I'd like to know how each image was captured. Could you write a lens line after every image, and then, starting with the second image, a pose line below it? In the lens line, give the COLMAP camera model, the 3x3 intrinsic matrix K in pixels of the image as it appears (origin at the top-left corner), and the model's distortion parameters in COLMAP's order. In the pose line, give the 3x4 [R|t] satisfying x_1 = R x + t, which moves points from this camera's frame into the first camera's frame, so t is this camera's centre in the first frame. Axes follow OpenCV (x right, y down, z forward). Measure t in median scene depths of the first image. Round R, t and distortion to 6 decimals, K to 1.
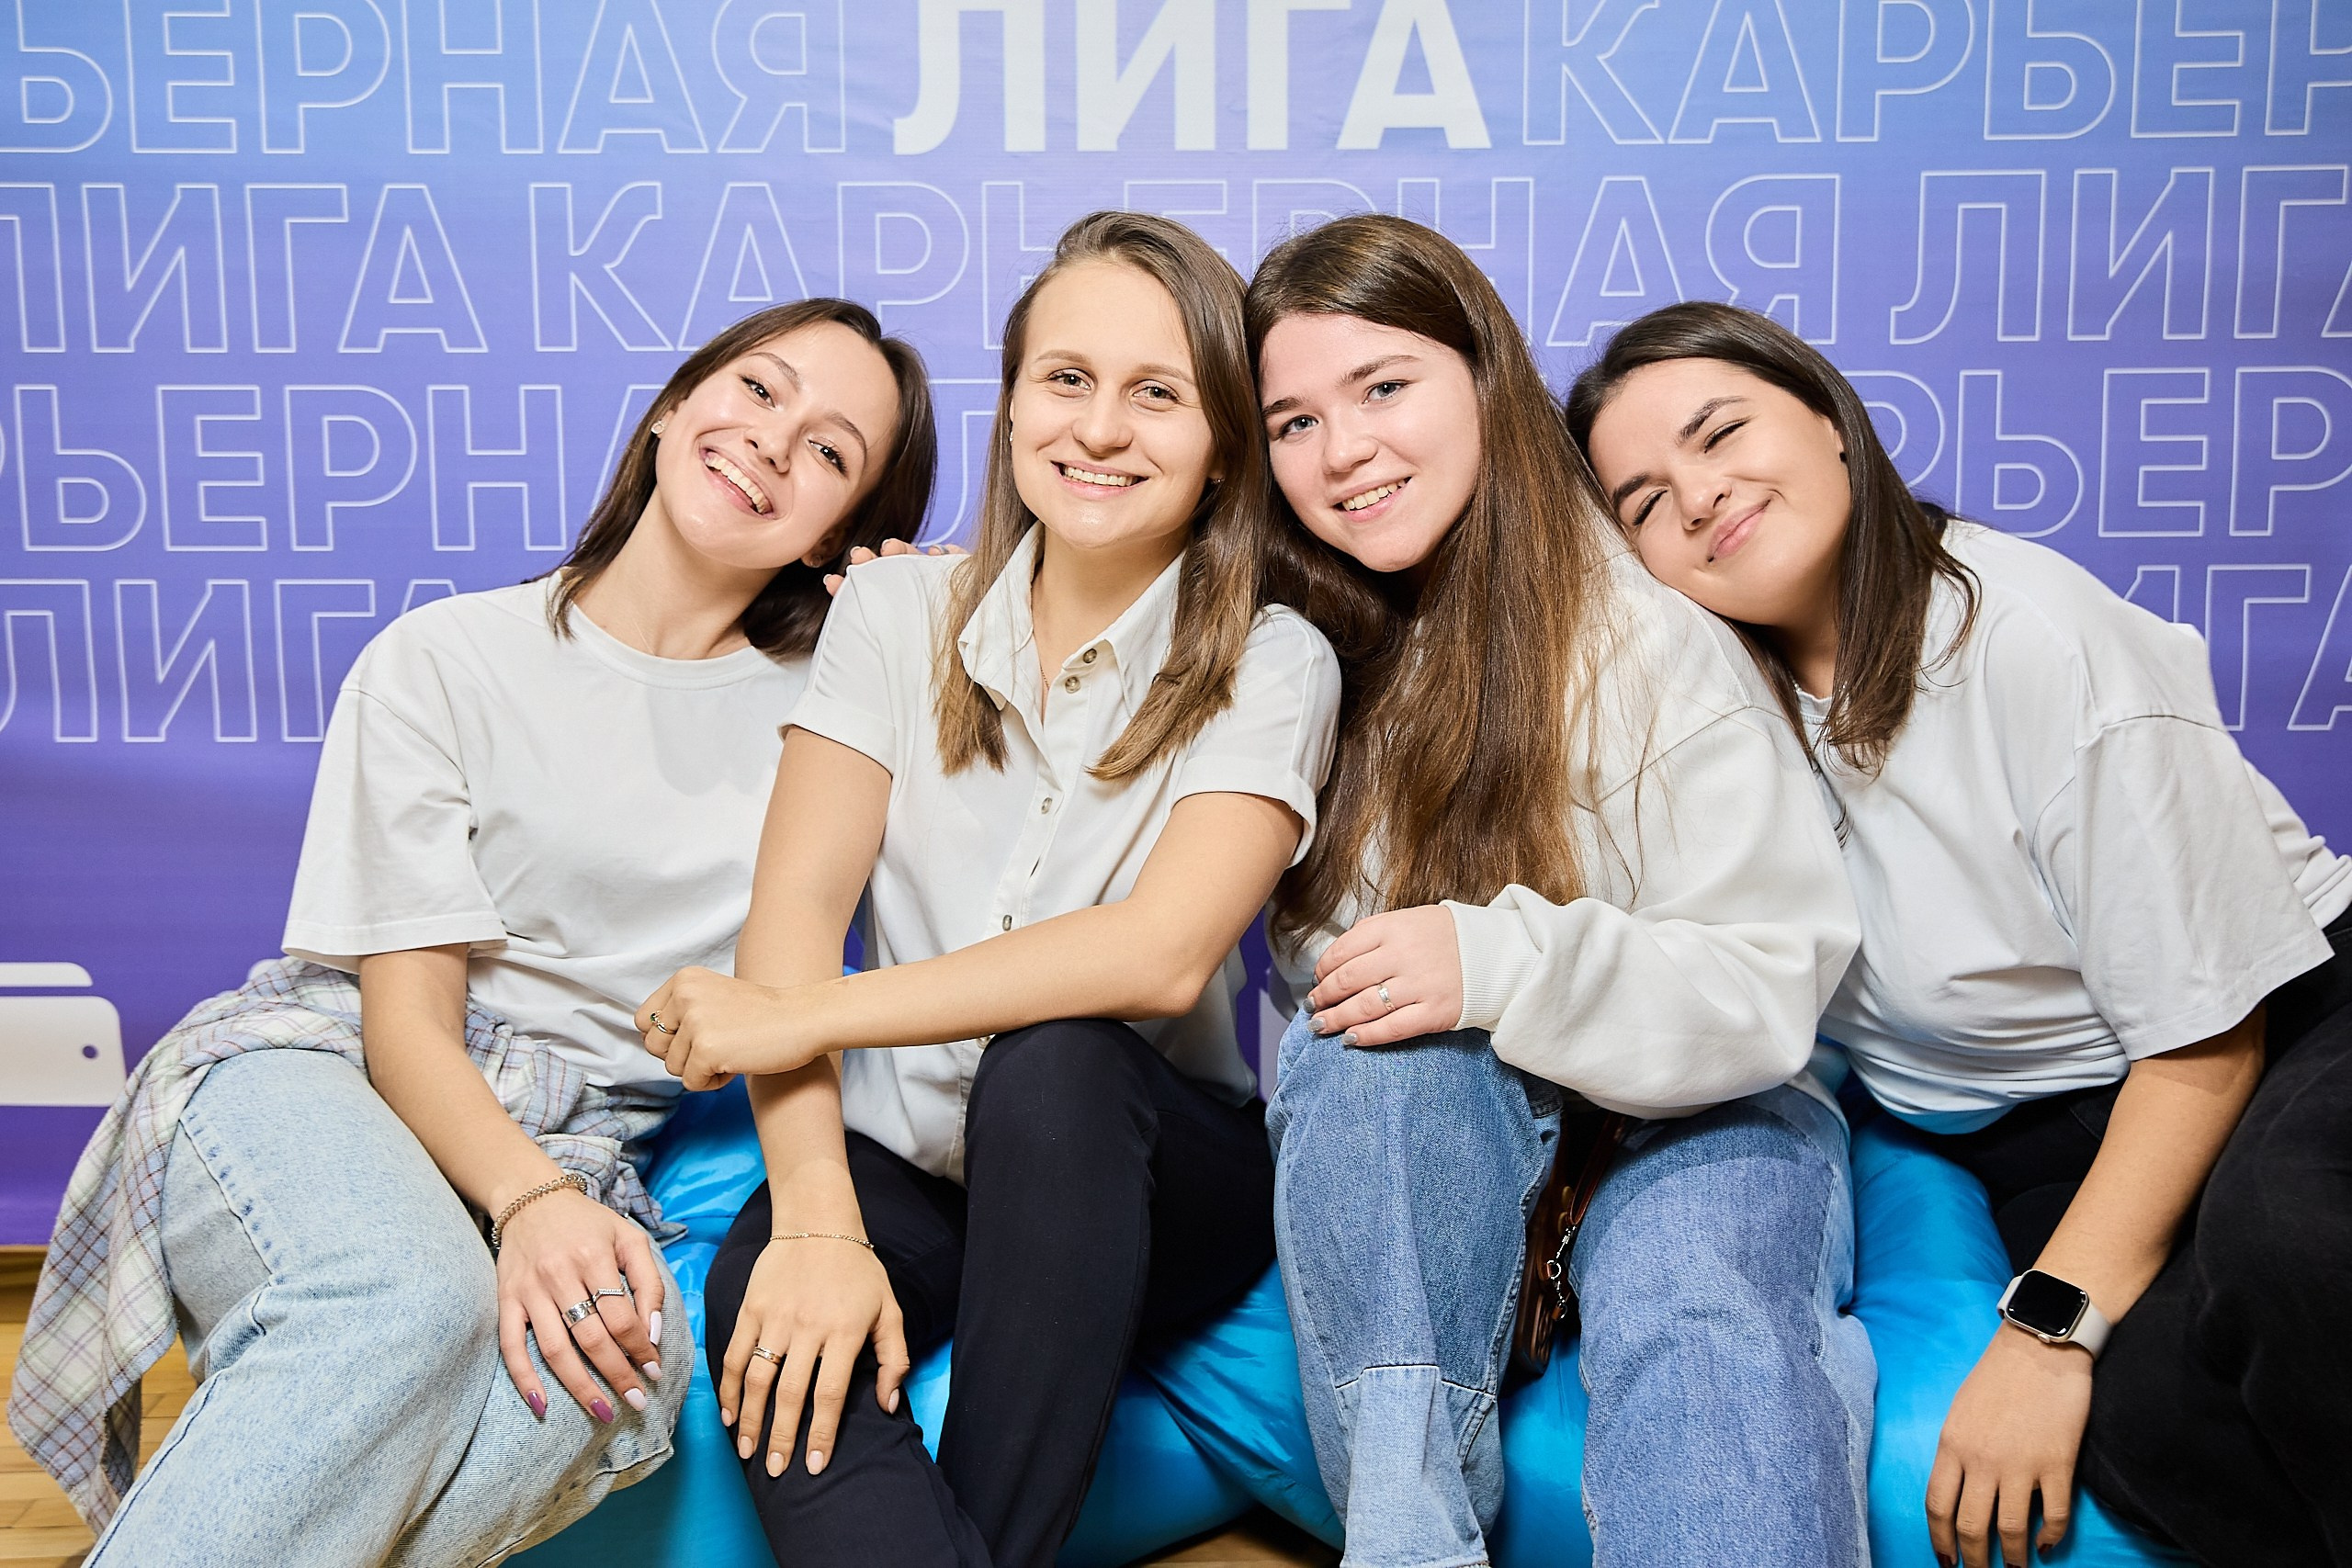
lens RADIAL K [[2695.4, 0, 1162.6], [0, 2695.4, 783.8], [0, 0, 1]] dist [0.055691, 0.036758]
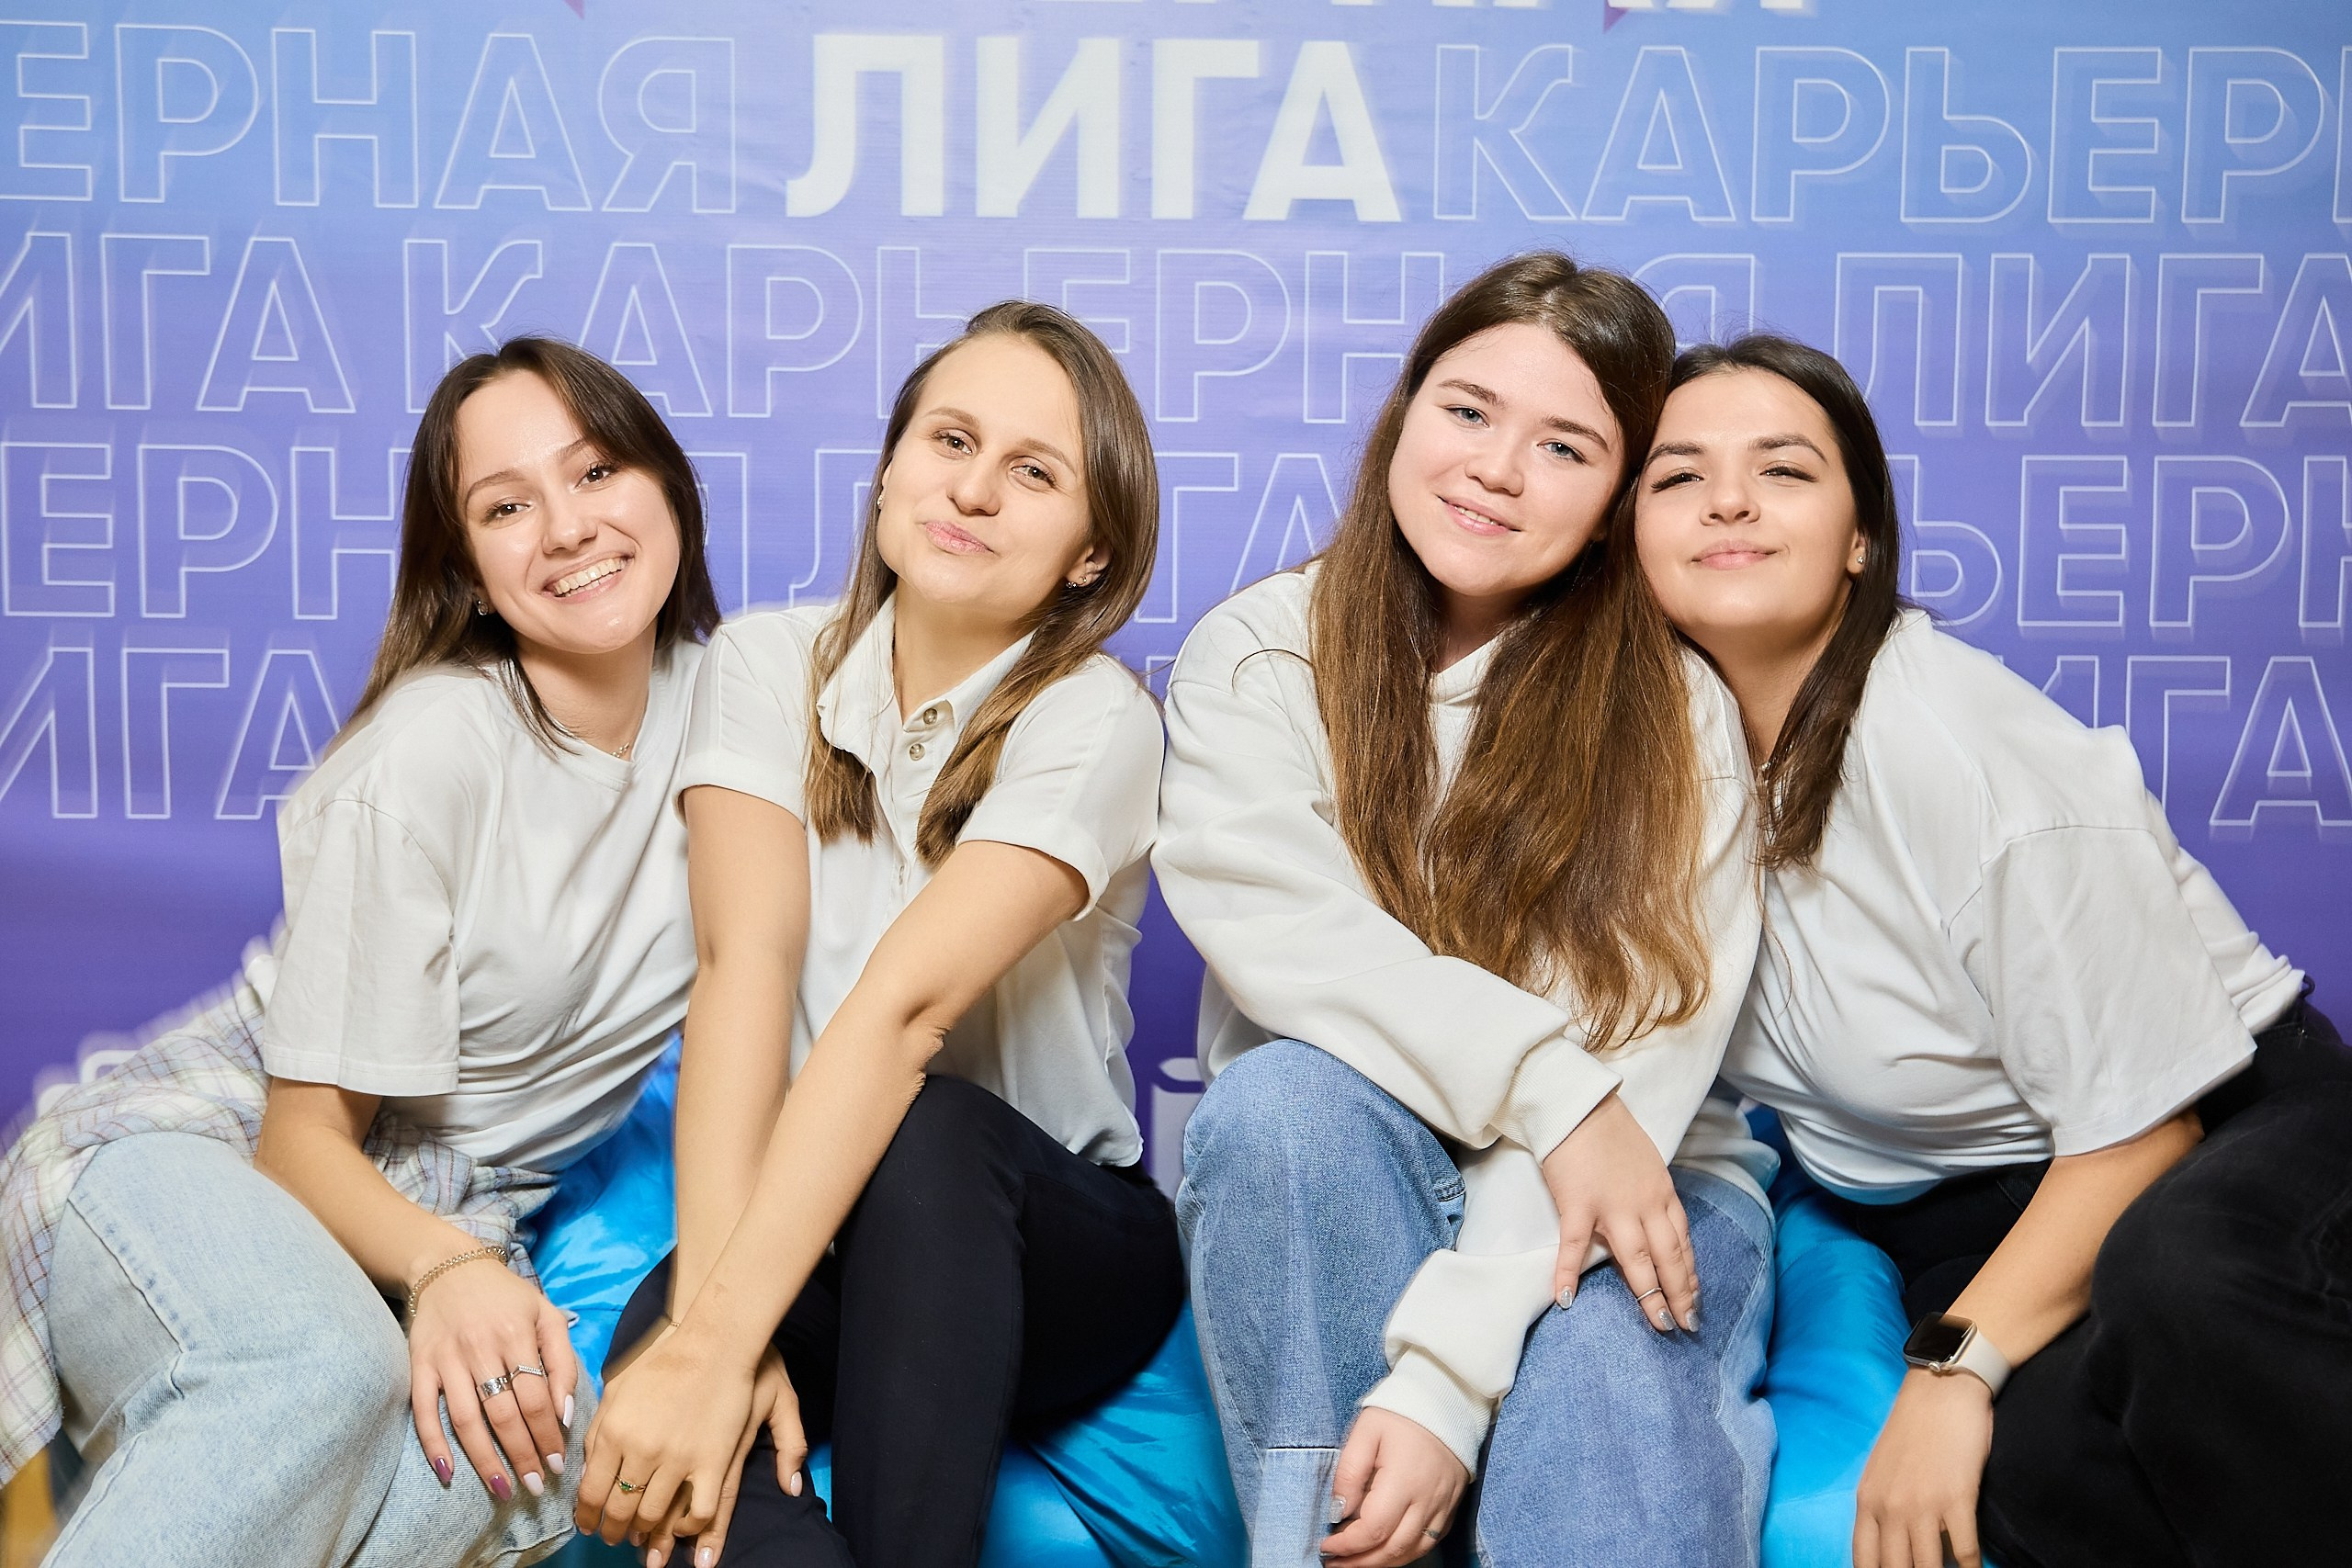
lens RADIAL K [[3220.9, 0, 1139.2], [0, 3220.9, 791.8], [0, 0, 1]] dist [0.072063, 0.146163]
pose [[0.999043, 0.011032, 0.042320, -0.020222], [-0.009580, 0.999364, -0.034359, 0.011044], [-0.042672, 0.033920, 0.998513, -0.151138]]
